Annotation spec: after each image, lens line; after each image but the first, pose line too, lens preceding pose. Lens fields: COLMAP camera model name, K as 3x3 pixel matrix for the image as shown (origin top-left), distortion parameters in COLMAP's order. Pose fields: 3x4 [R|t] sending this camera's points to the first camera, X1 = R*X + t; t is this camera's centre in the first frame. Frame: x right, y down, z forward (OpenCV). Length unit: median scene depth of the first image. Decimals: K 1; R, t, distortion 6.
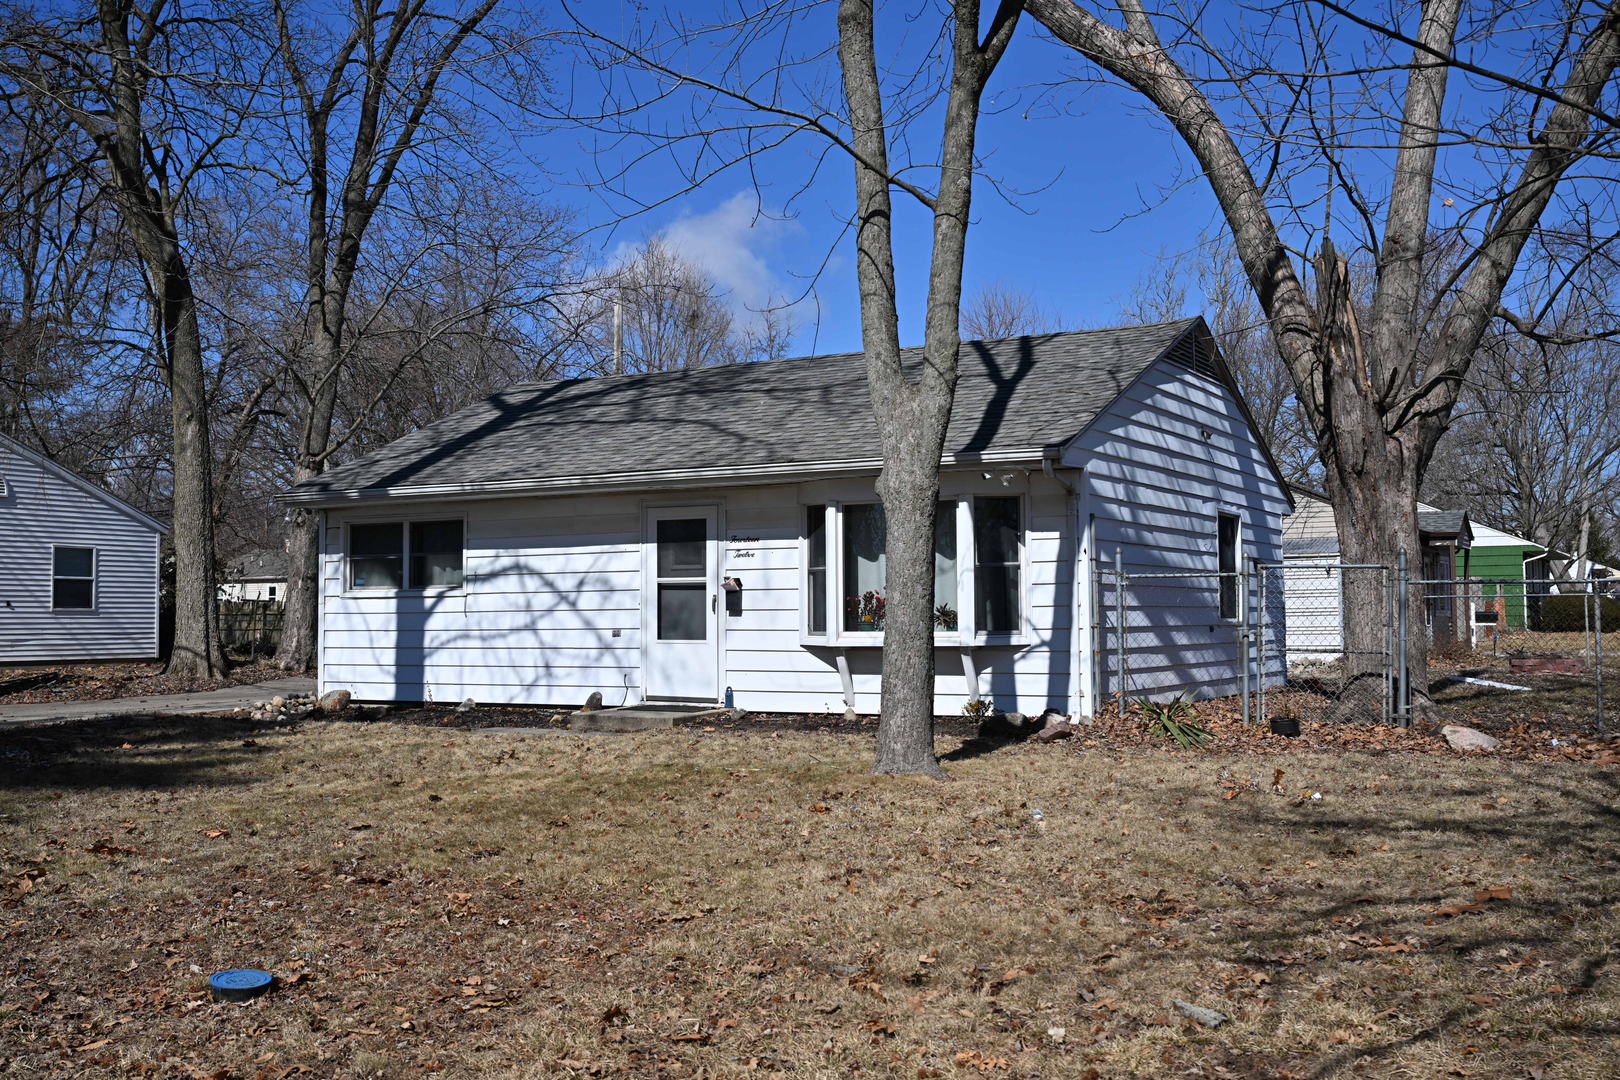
lens RADIAL K [[1685.5, 0, 810.0], [0, 1685.5, 540.0], [0, 0, 1]] dist [-0.003206, 0.000575]
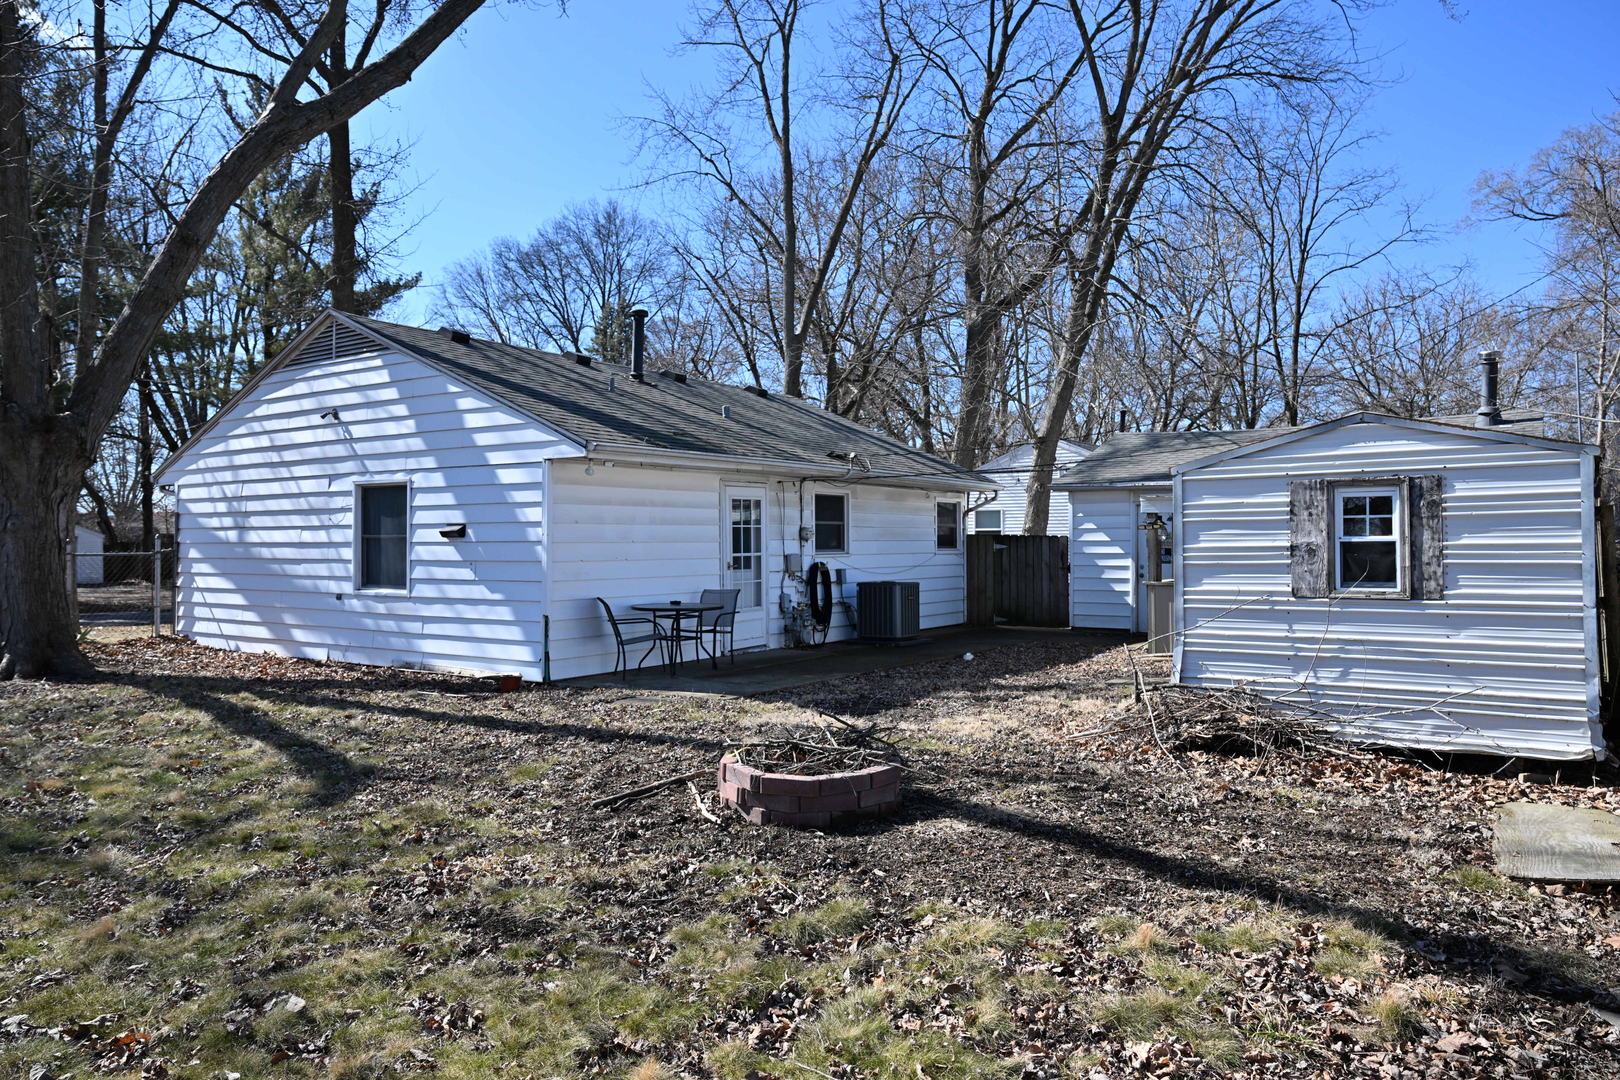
lens RADIAL K [[1074.2, 0, 810.0], [0, 1074.2, 540.0], [0, 0, 1]] dist [0.001854, 0.000298]
pose [[-0.098181, -0.002472, -0.995165, 0.864295], [0.045647, 0.998933, -0.006985, 0.033800], [0.994121, -0.046112, -0.097964, 1.331291]]
